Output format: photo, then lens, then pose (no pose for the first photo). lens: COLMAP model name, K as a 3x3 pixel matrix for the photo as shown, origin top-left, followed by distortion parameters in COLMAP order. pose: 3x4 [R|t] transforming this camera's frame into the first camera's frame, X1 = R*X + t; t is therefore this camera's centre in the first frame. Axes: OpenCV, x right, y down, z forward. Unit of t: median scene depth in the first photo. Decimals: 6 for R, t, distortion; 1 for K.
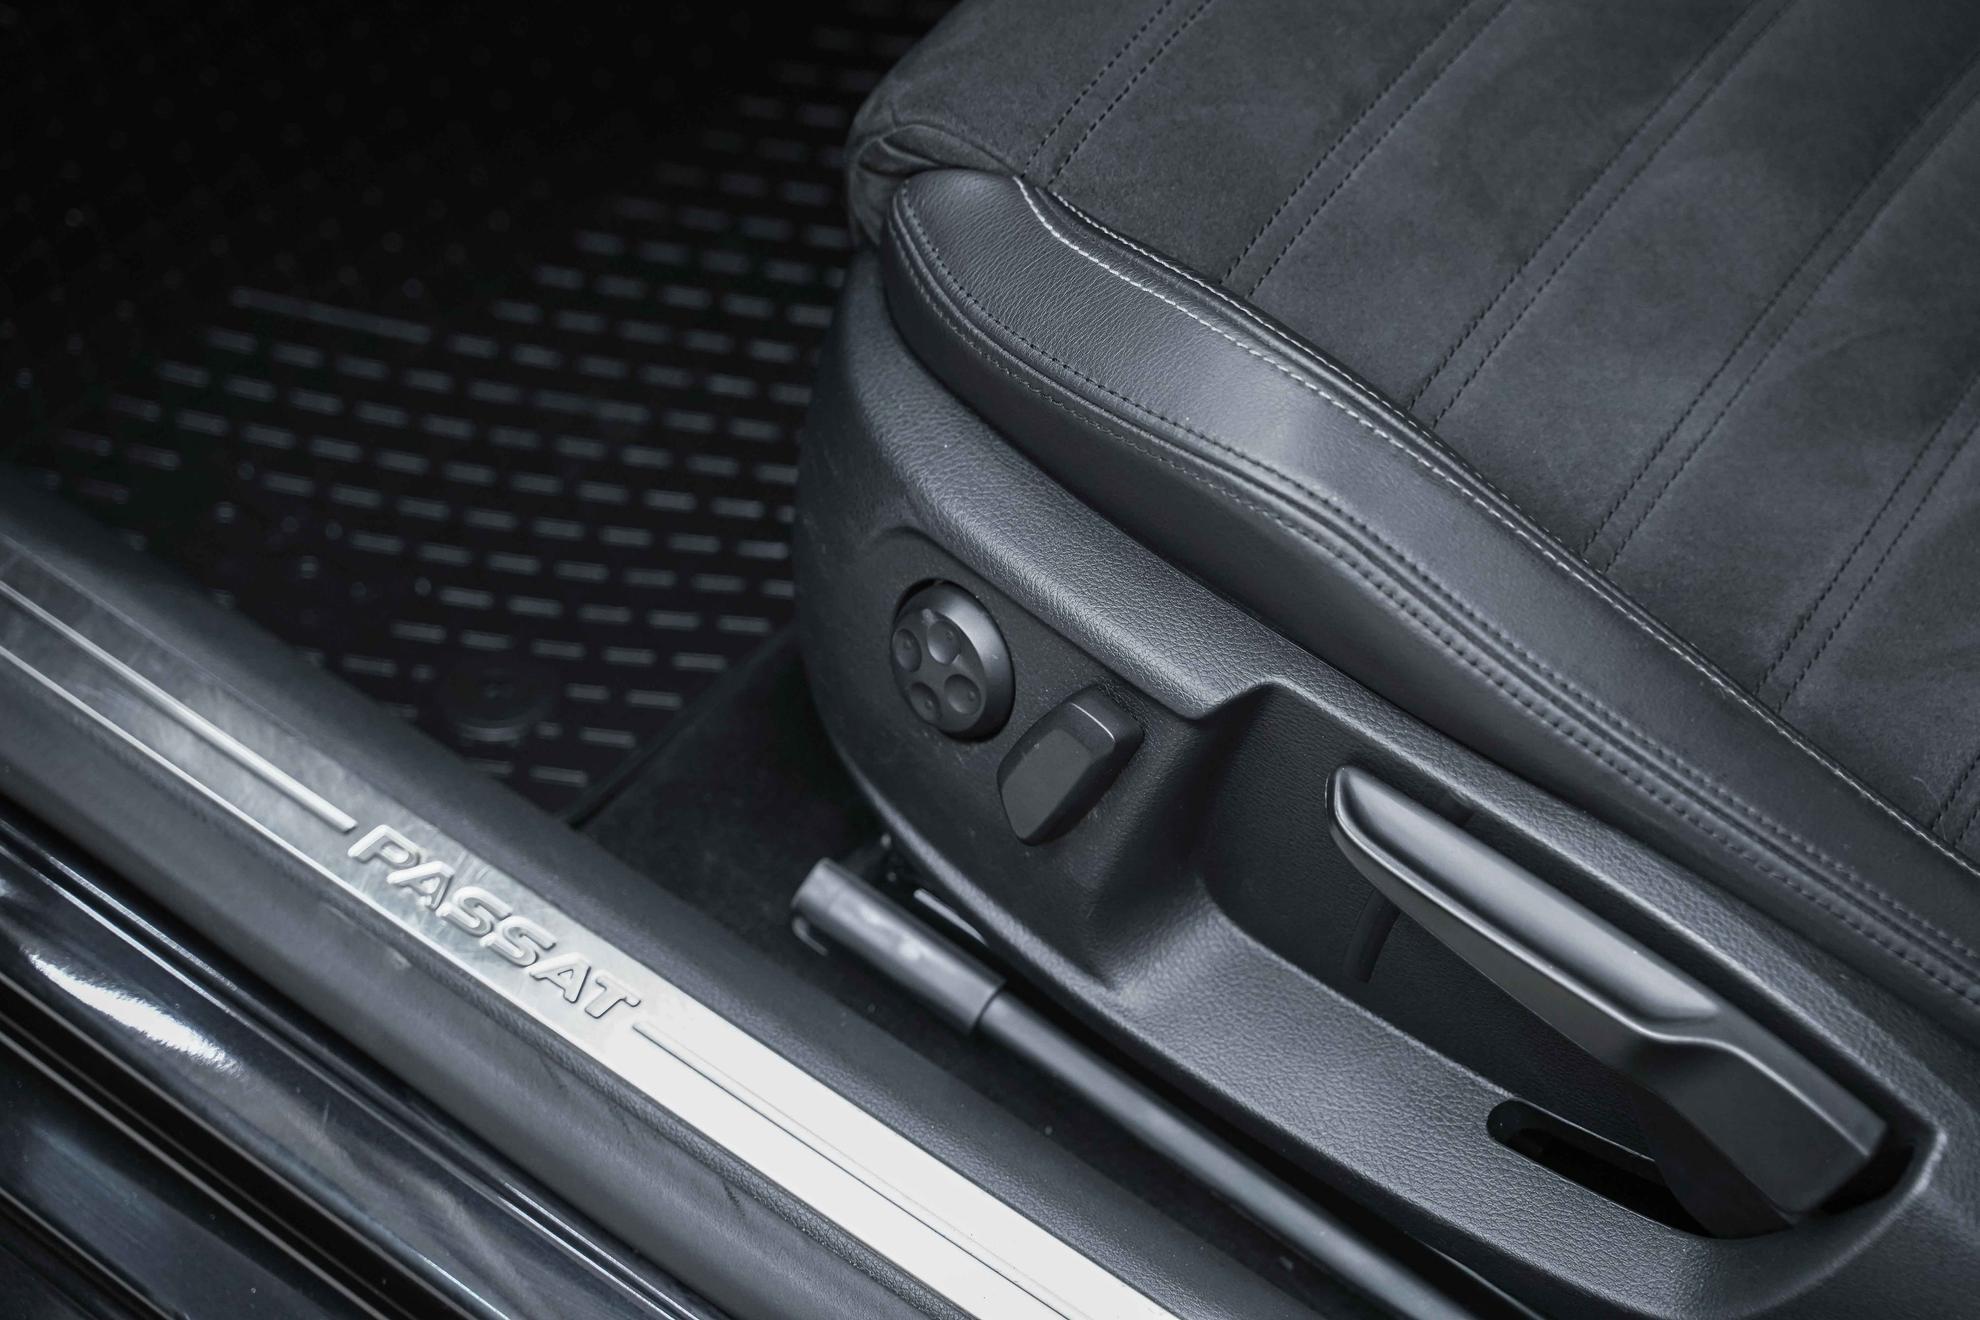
lens RADIAL K [[3440.2, 0, 987.2], [0, 3440.2, 615.0], [0, 0, 1]] dist [0.018098, 0.000908]
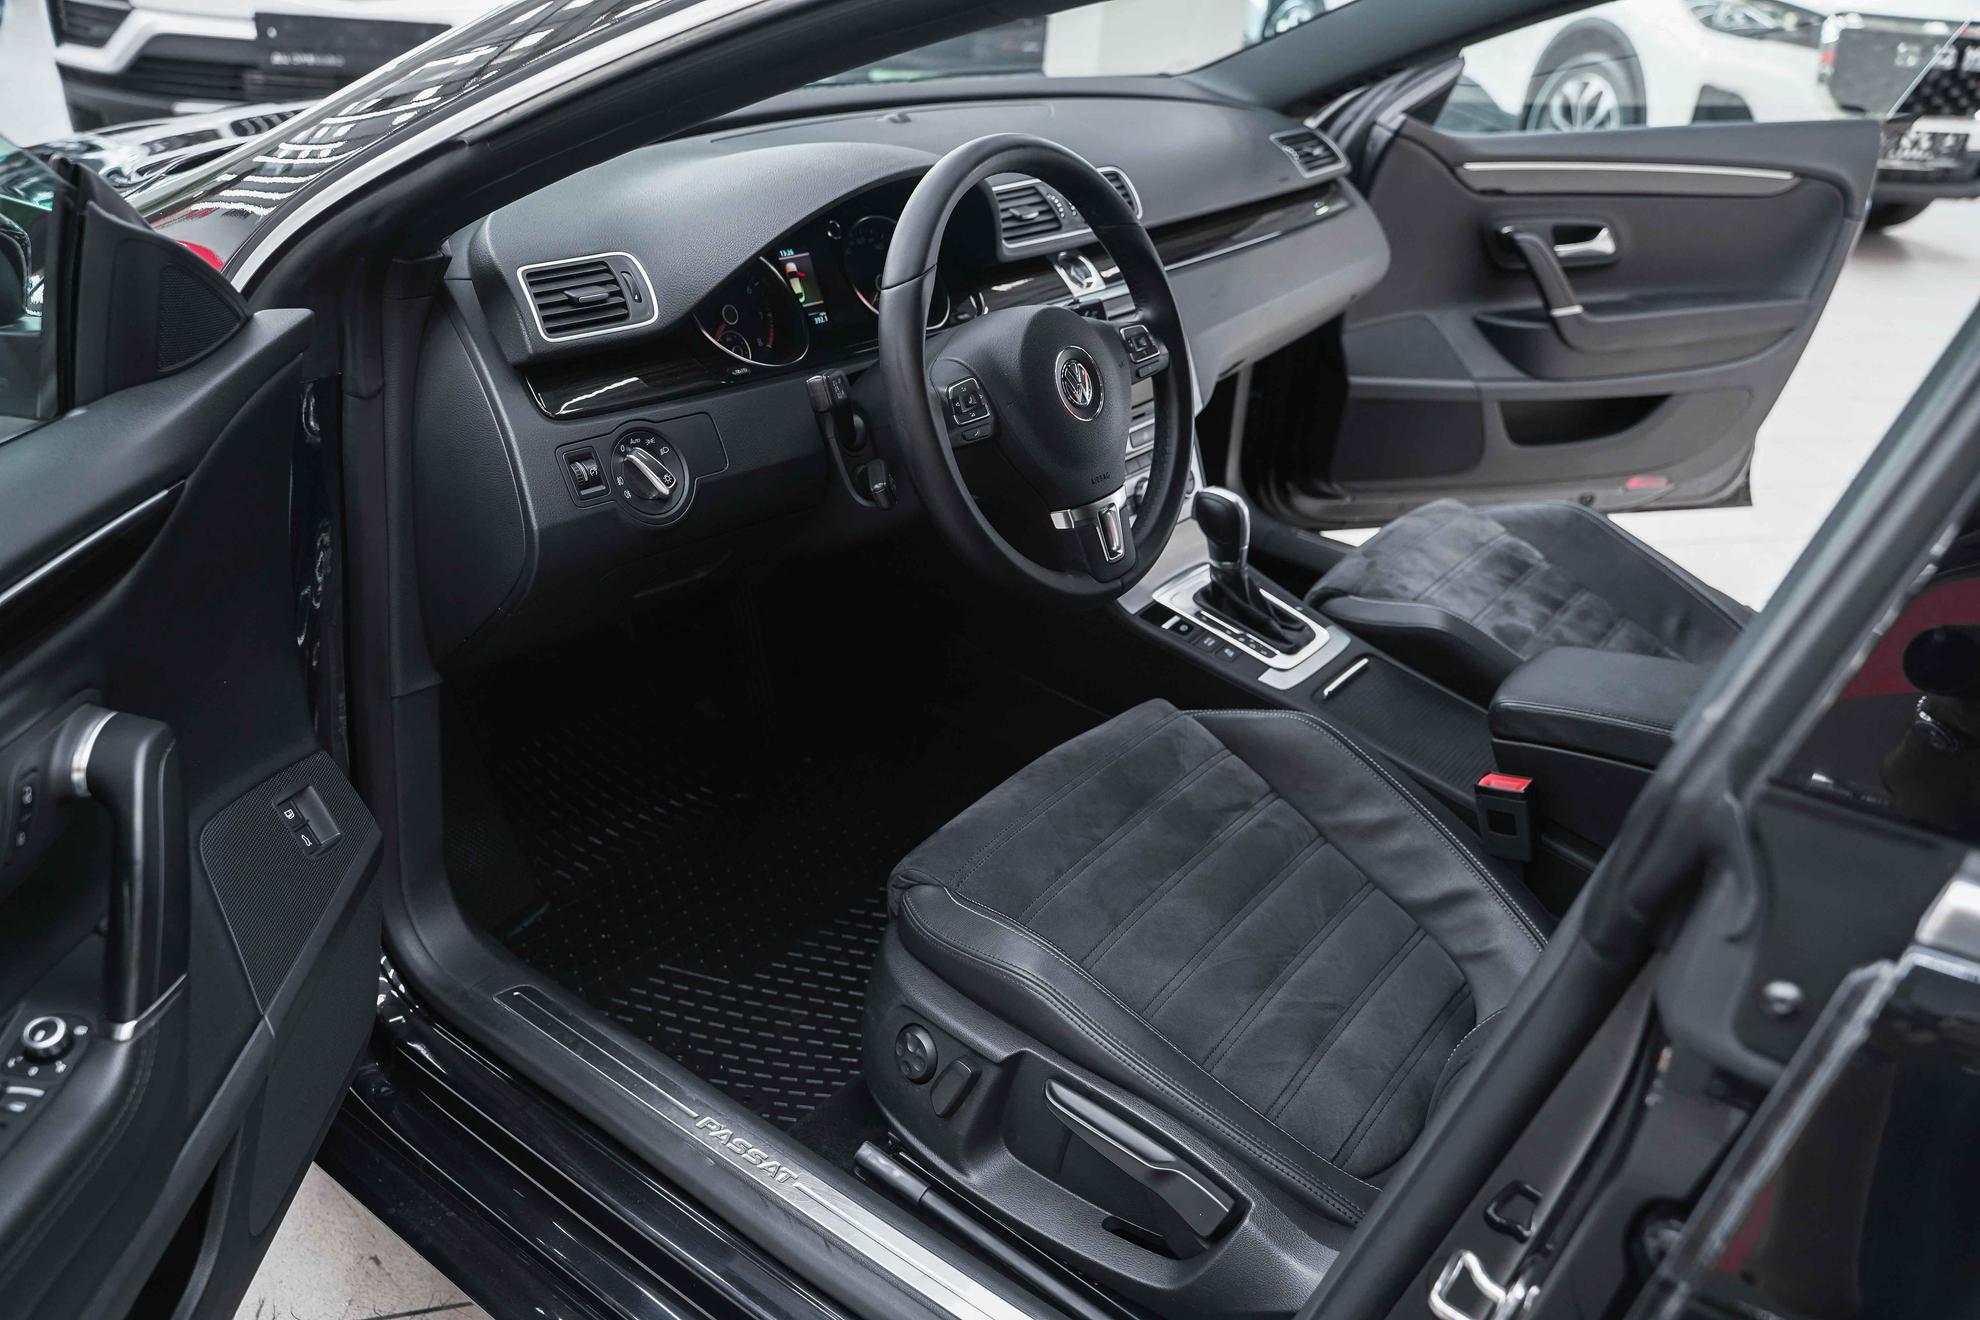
lens RADIAL K [[1648.1, 0, 1009.9], [0, 1648.1, 662.5], [0, 0, 1]] dist [-0.014769, 0.002415]
pose [[0.999187, 0.033263, 0.022791, 0.025445], [-0.021659, 0.919511, -0.392468, 0.246390], [-0.034011, 0.391655, 0.919483, -0.380557]]
